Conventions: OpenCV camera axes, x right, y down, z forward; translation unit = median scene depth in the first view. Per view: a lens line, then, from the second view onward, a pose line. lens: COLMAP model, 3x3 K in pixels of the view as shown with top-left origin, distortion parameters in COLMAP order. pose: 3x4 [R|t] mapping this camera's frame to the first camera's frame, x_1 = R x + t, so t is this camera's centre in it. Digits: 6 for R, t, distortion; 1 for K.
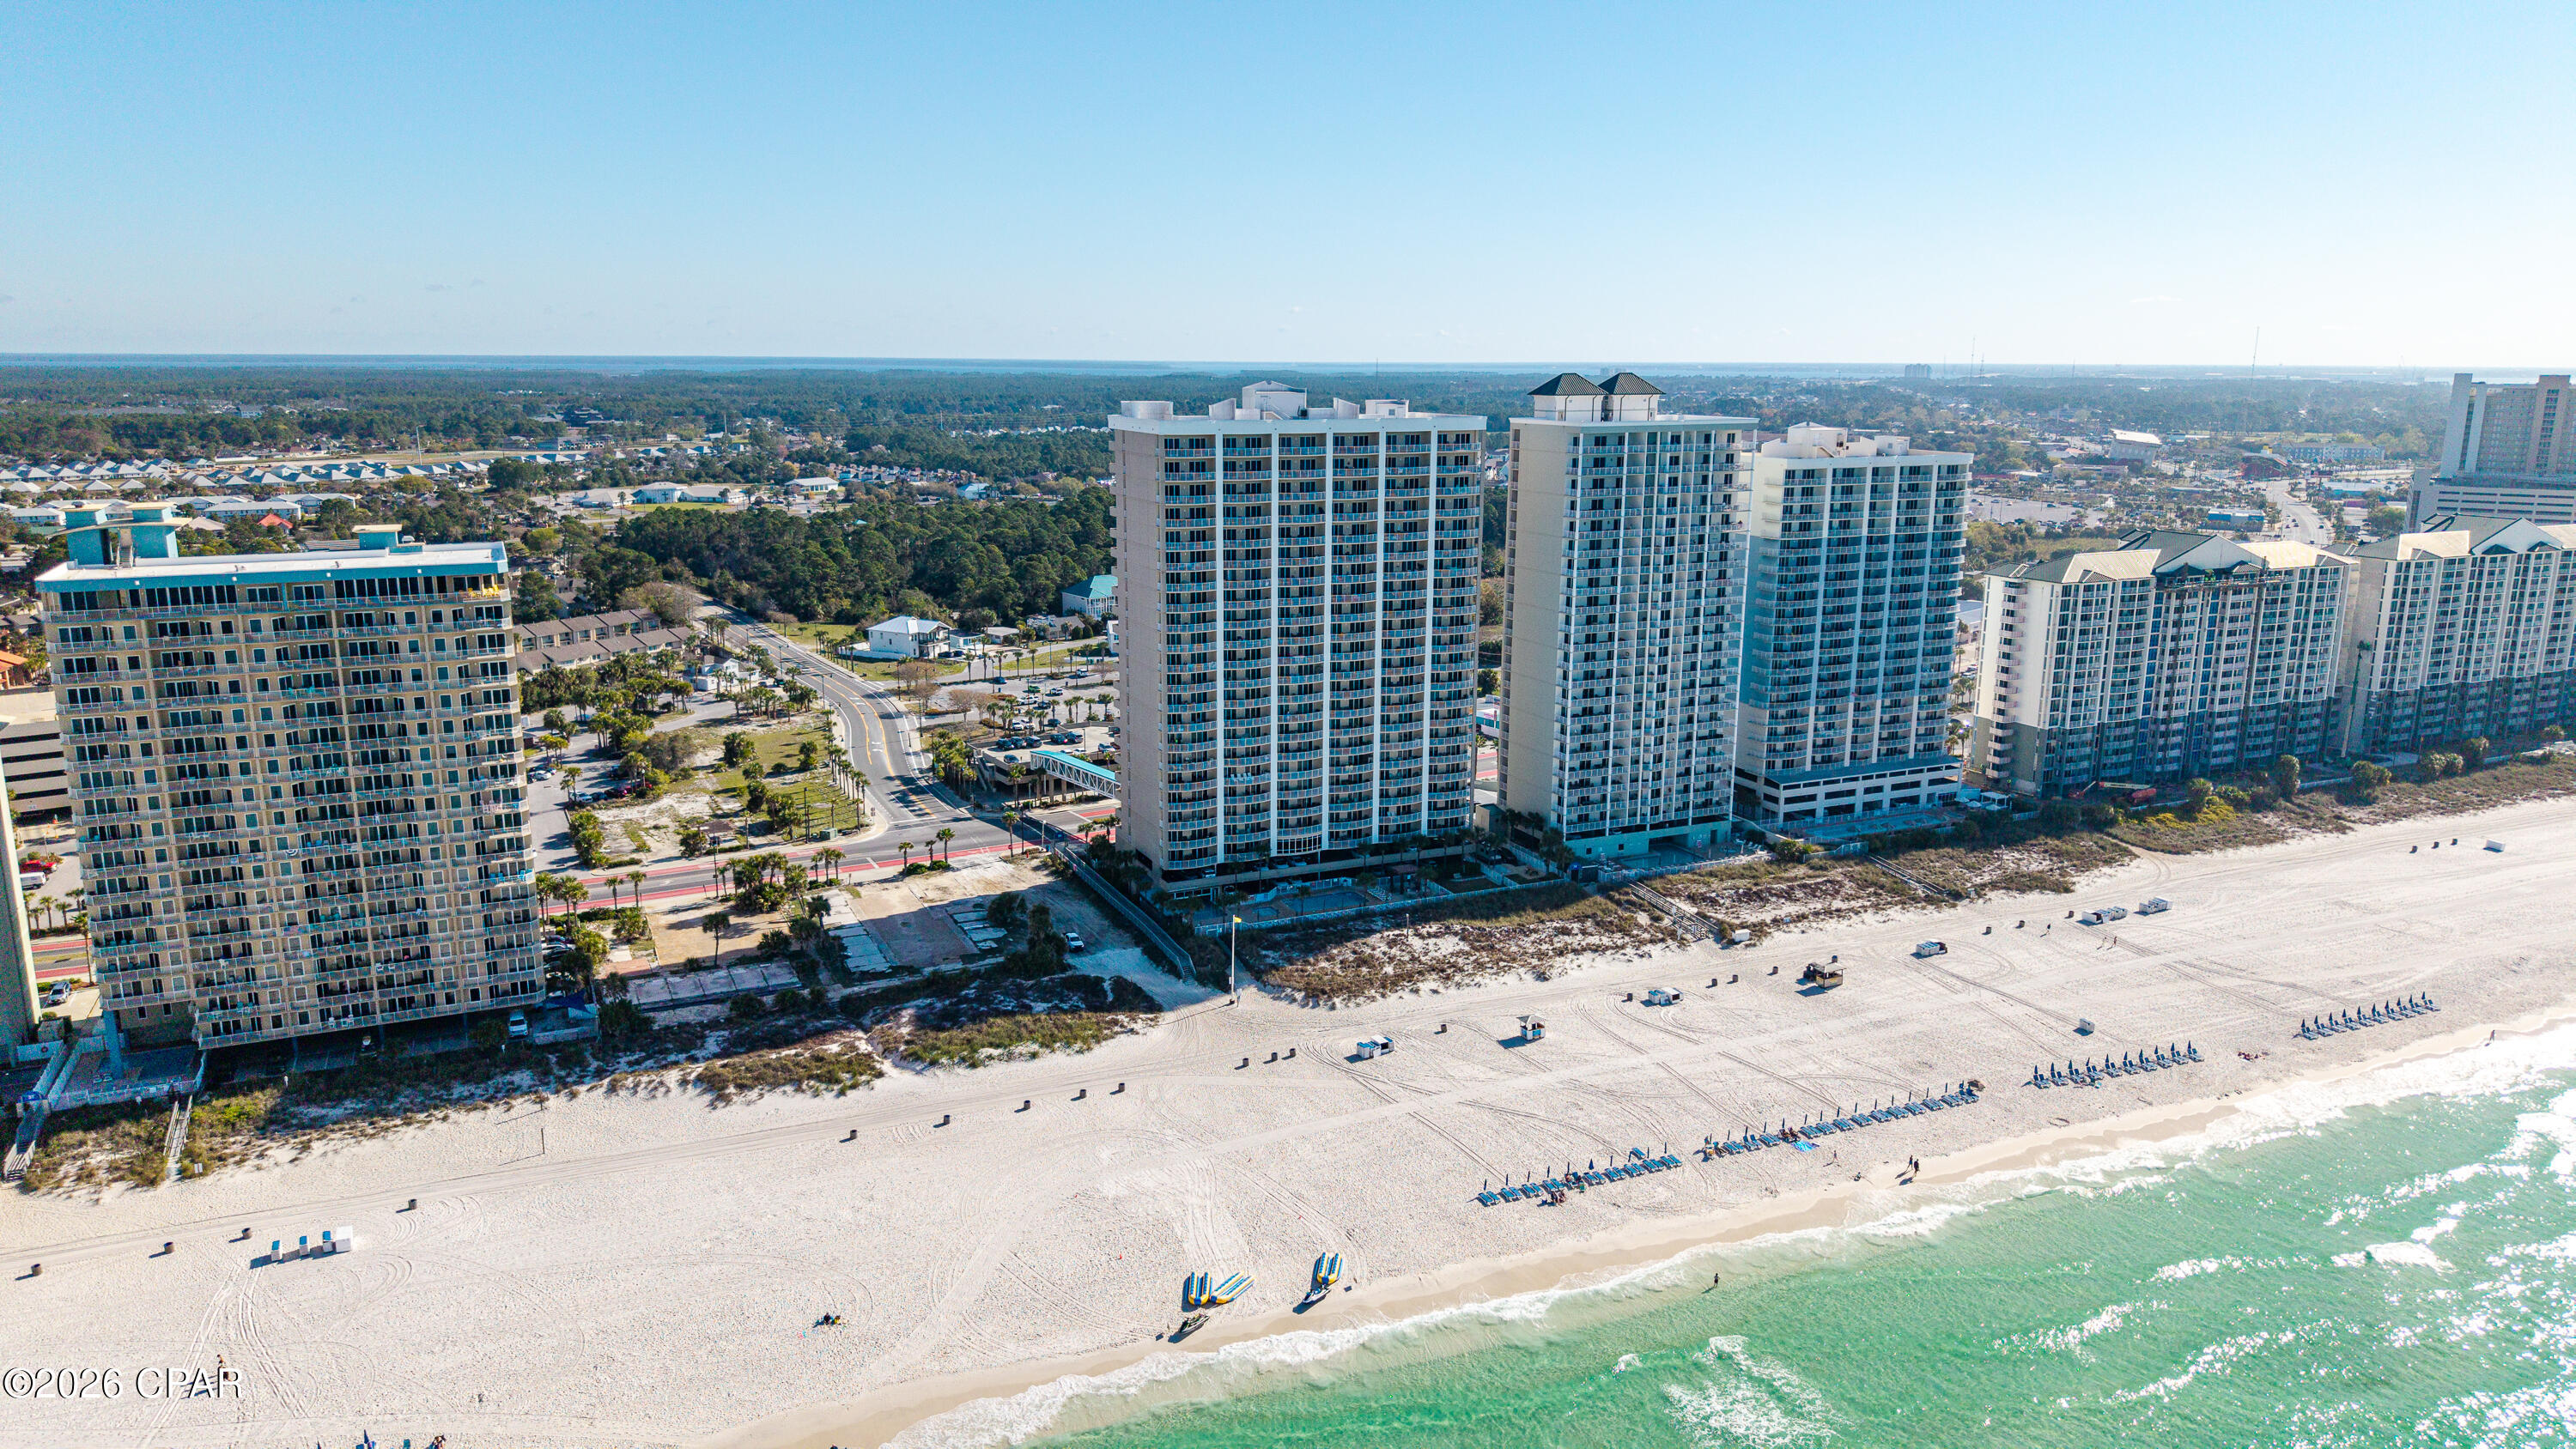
lens RADIAL K [[1748.3, 0, 1283.8], [0, 1748.3, 715.0], [0, 0, 1]] dist [0.042288, -0.097906]
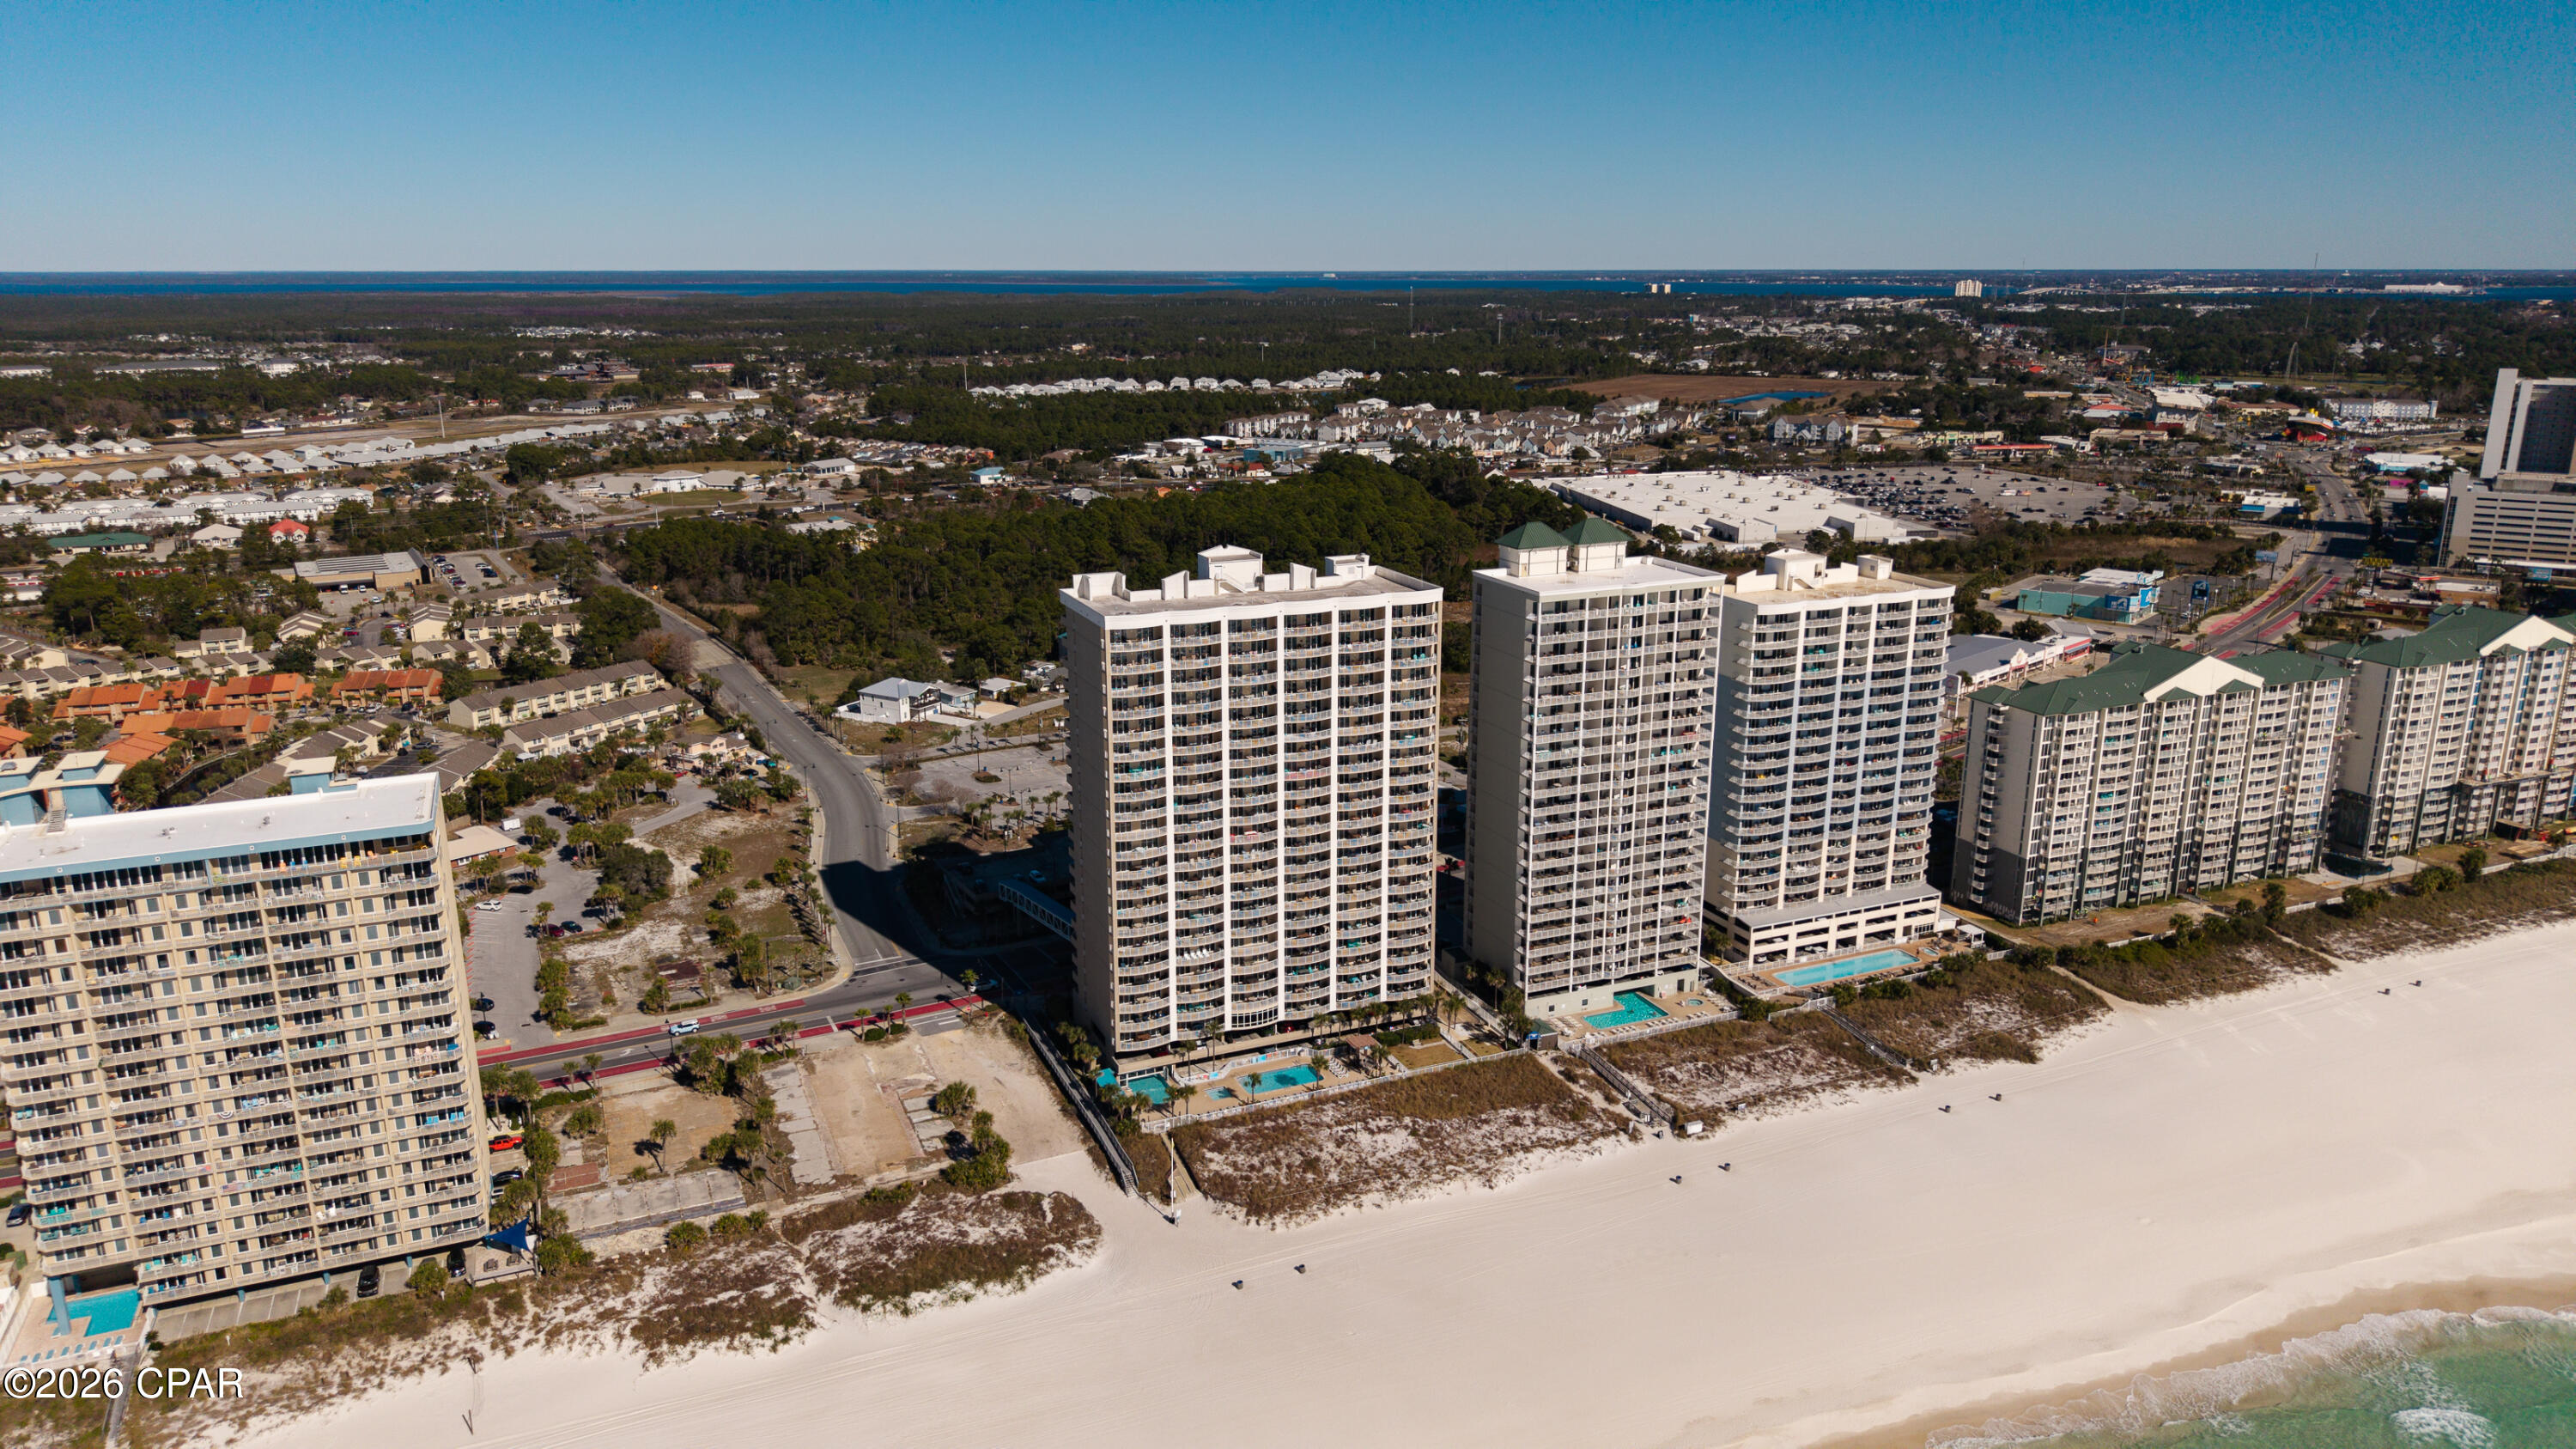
lens RADIAL K [[1759.3, 0, 1288.0], [0, 1759.3, 724.5], [0, 0, 1]] dist [0.000151, -0.019567]
pose [[0.999795, -0.002211, -0.020110, 0.051982], [0.003168, 0.998859, 0.047660, -0.151232], [0.019981, -0.047714, 0.998661, 0.011859]]
